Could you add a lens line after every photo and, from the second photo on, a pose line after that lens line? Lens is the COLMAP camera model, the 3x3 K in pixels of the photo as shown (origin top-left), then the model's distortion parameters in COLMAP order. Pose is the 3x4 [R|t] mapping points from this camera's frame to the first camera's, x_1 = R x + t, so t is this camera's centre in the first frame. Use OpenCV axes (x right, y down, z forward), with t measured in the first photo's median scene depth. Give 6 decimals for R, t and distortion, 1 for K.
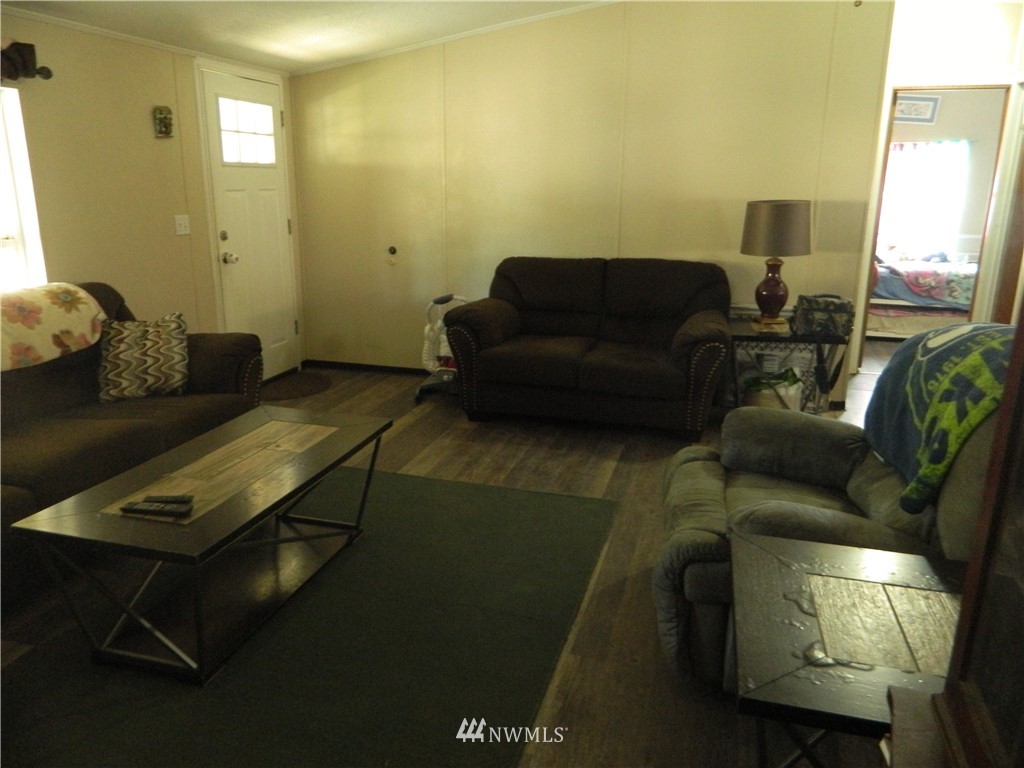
lens RADIAL K [[758.3, 0, 514.1], [0, 758.3, 384.0], [0, 0, 1]] dist [0.003951, -0.002067]
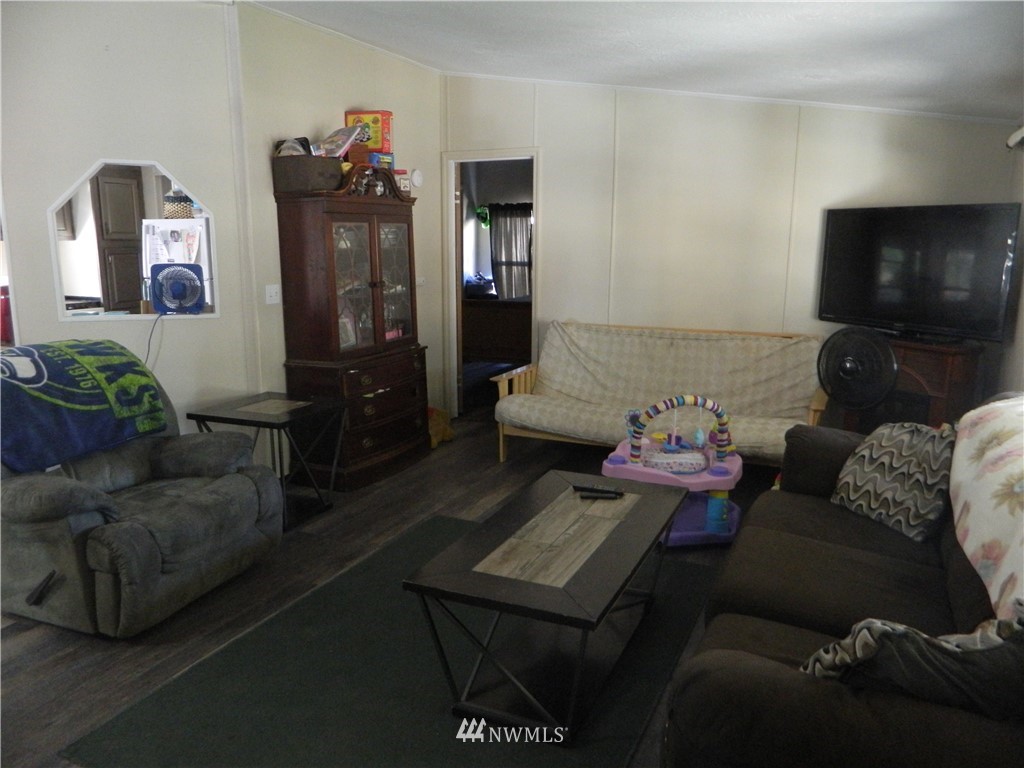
lens RADIAL K [[758.3, 0, 511.3], [0, 758.3, 385.4], [0, 0, 1]] dist [0.003951, -0.002067]
pose [[-0.986572, -0.035078, 0.159518, -0.517942], [0.038466, 0.899292, 0.435653, -0.605783], [-0.158735, 0.435939, -0.885867, 2.135191]]
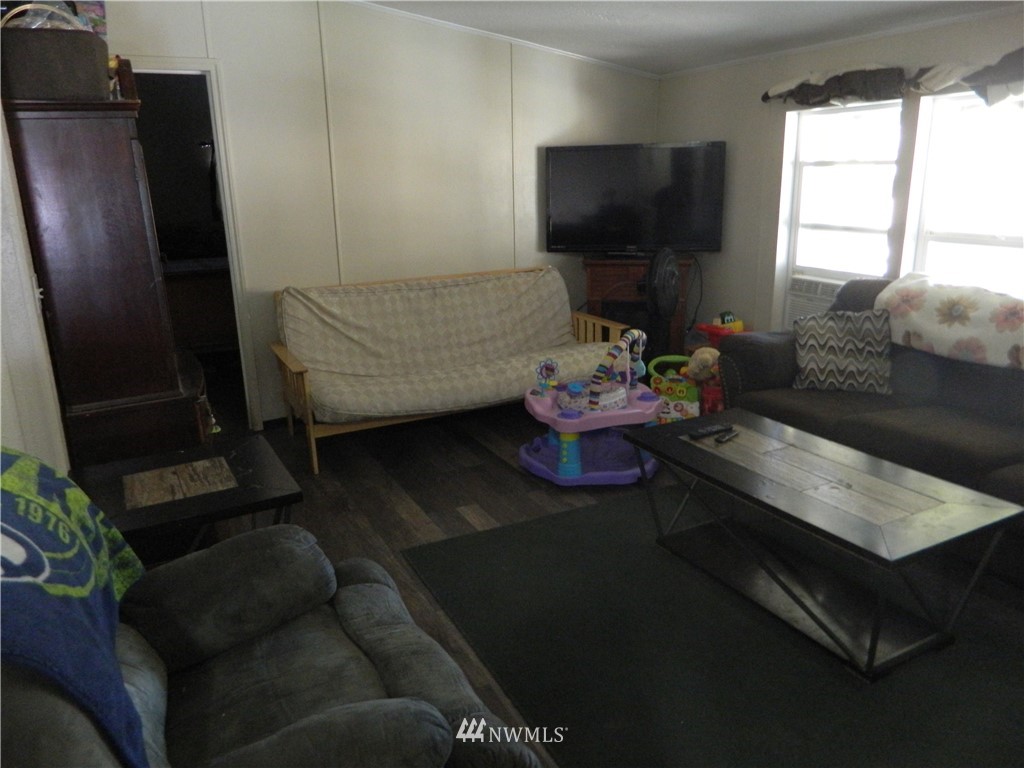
lens RADIAL K [[758.3, 0, 515.4], [0, 758.3, 381.7], [0, 0, 1]] dist [0.003951, -0.002067]
pose [[-0.730840, 0.194602, -0.654219, 0.641135], [-0.152559, 0.887672, 0.434470, -0.442301], [0.665281, 0.417335, -0.619058, 1.545200]]
